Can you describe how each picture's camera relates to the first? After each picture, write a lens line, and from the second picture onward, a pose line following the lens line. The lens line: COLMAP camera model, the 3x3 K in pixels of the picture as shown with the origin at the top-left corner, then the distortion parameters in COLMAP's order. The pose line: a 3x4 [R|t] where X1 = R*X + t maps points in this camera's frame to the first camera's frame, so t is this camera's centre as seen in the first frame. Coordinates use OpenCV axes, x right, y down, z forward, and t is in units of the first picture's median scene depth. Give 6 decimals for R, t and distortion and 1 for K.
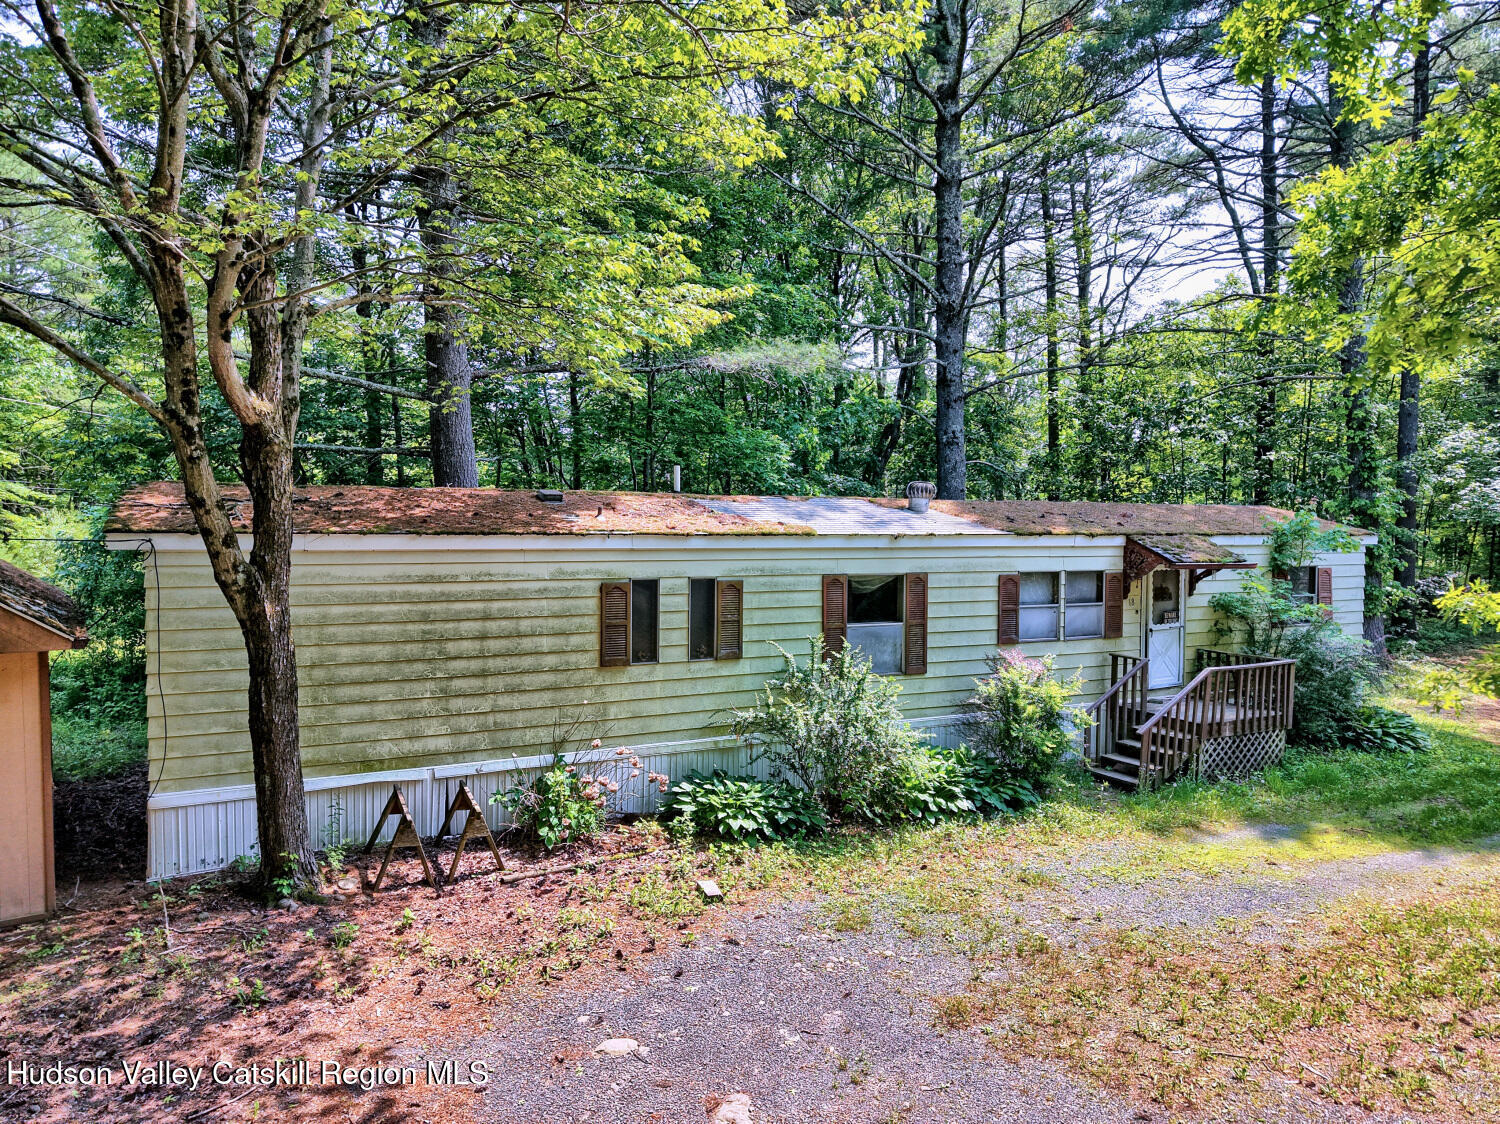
lens RADIAL K [[1029.7, 0, 750.0], [0, 1029.7, 562.0], [0, 0, 1]] dist [0.046394, -0.057240]
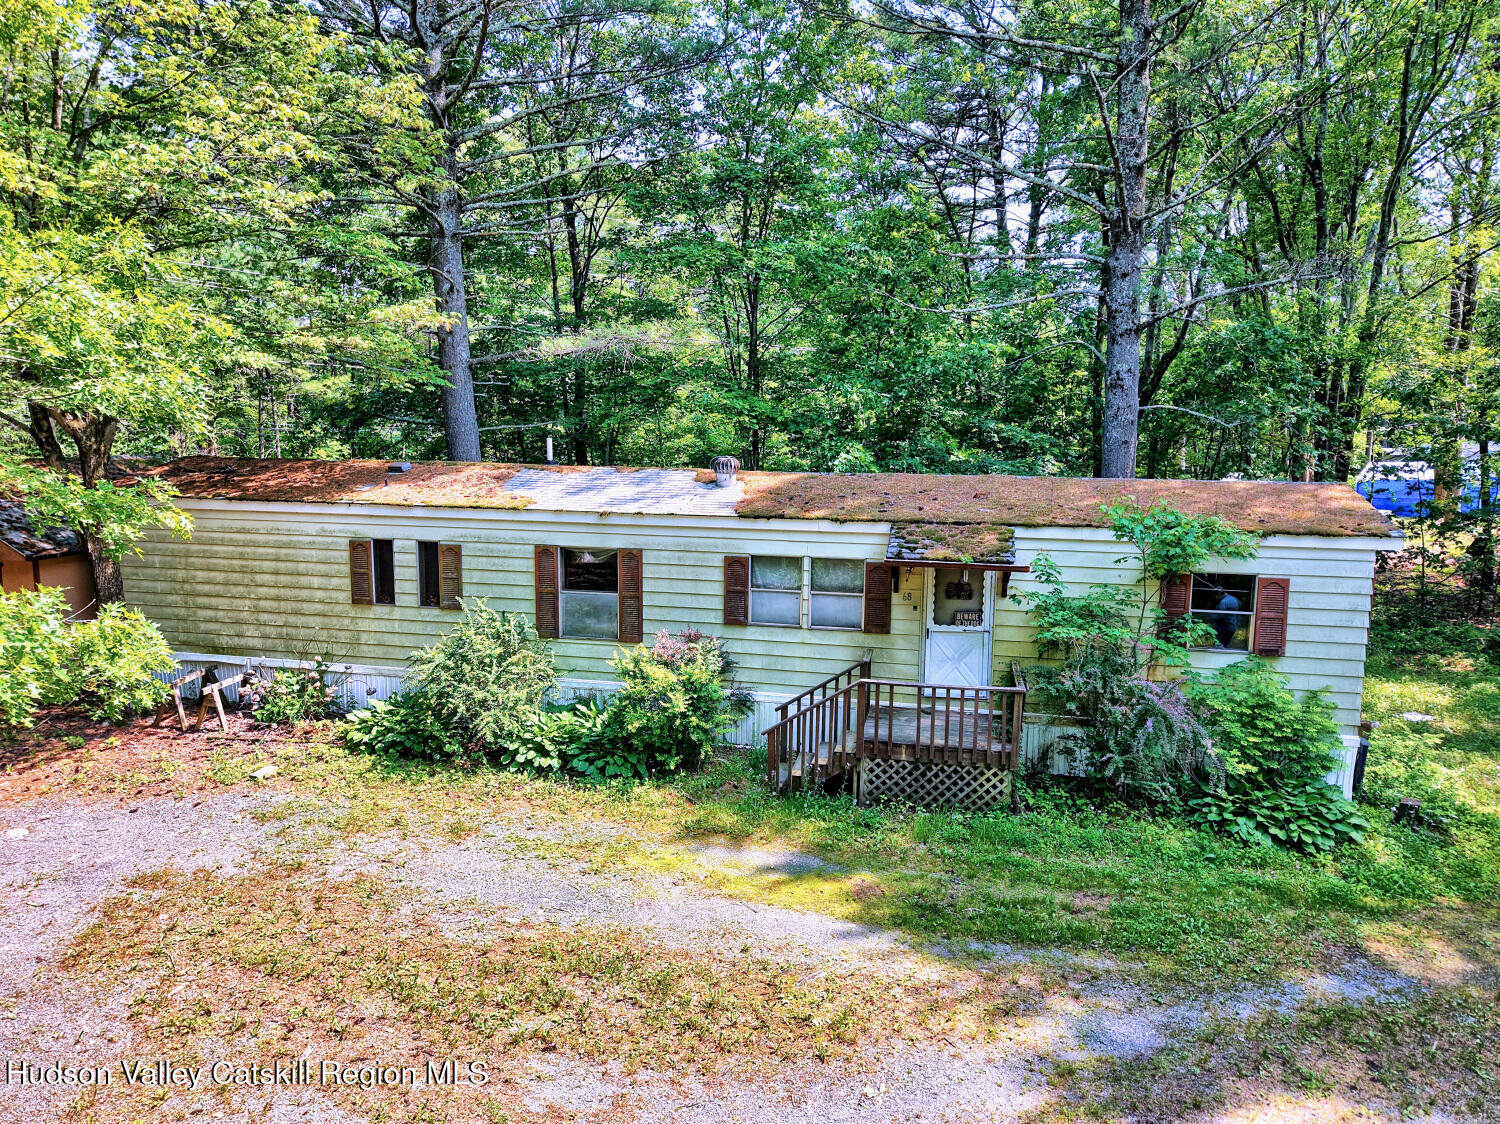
lens RADIAL K [[1029.7, 0, 750.0], [0, 1029.7, 562.0], [0, 0, 1]] dist [0.046394, -0.057240]
pose [[0.769805, 0.088451, -0.632121, 1.008989], [-0.030703, 0.994337, 0.101744, -0.094866], [0.637541, -0.058915, 0.768161, 0.284123]]
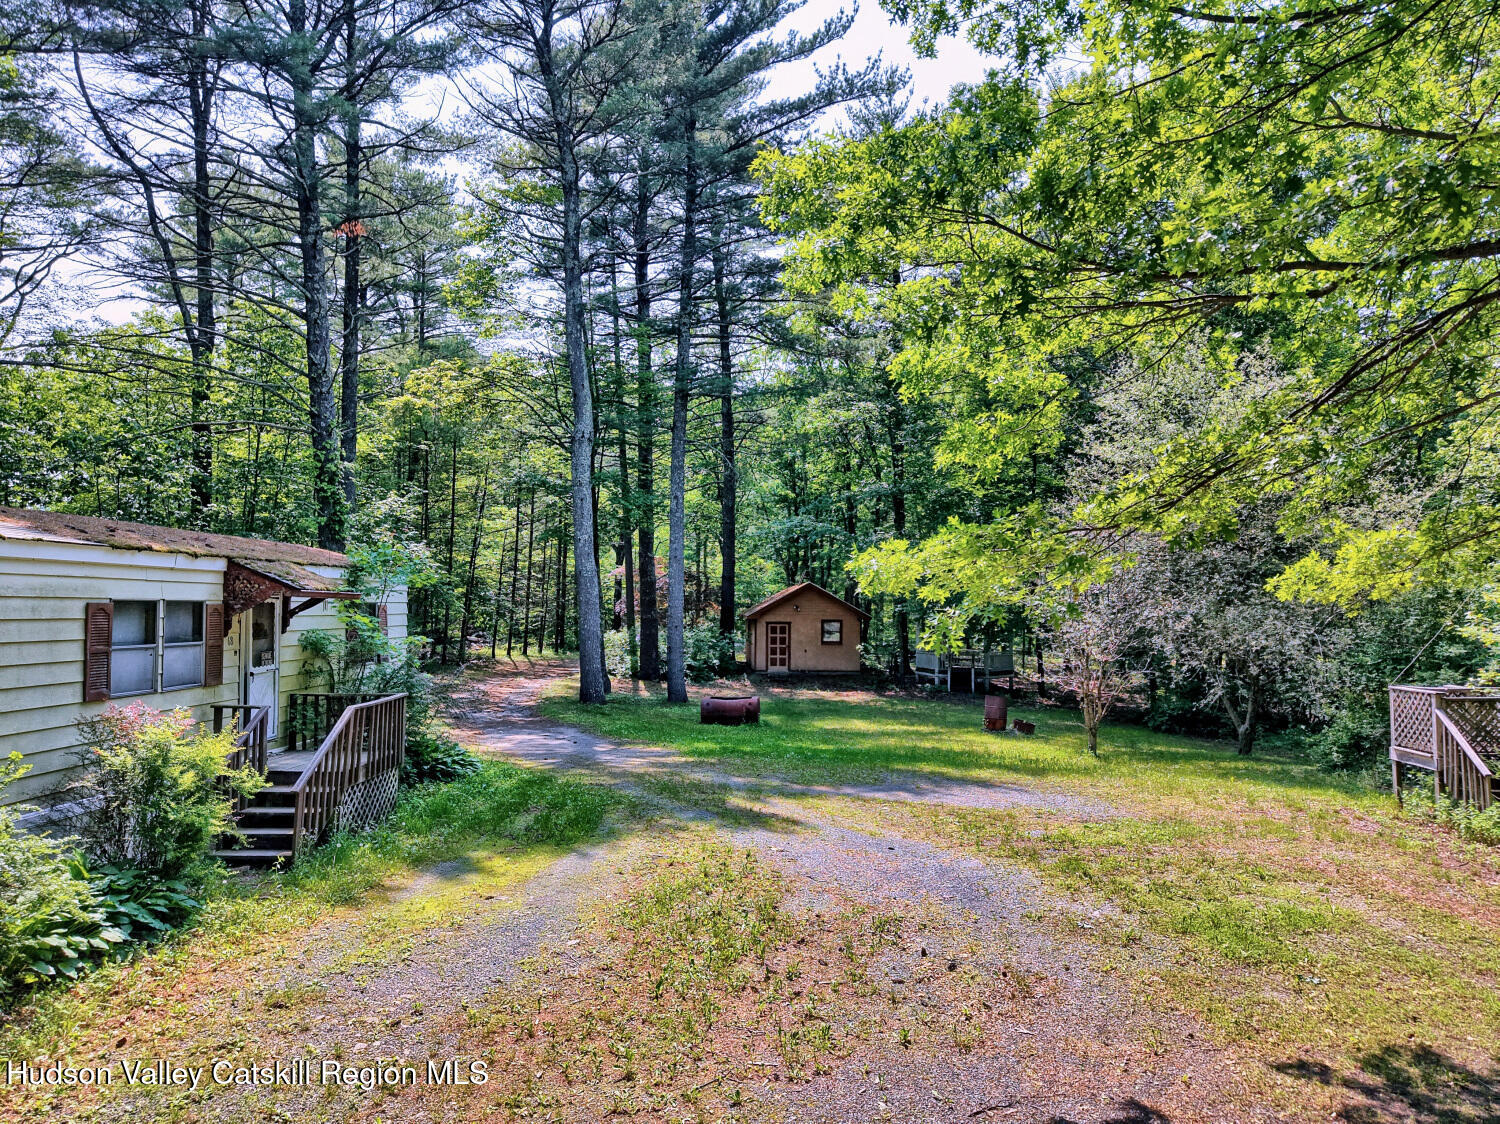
lens RADIAL K [[1022.7, 0, 750.0], [0, 1022.7, 562.0], [0, 0, 1]] dist [0.015758, -0.001877]
pose [[0.493734, 0.031531, 0.869041, -0.164982], [0.039398, 0.997505, -0.058575, 0.049145], [-0.868720, 0.063159, 0.491260, 0.296182]]
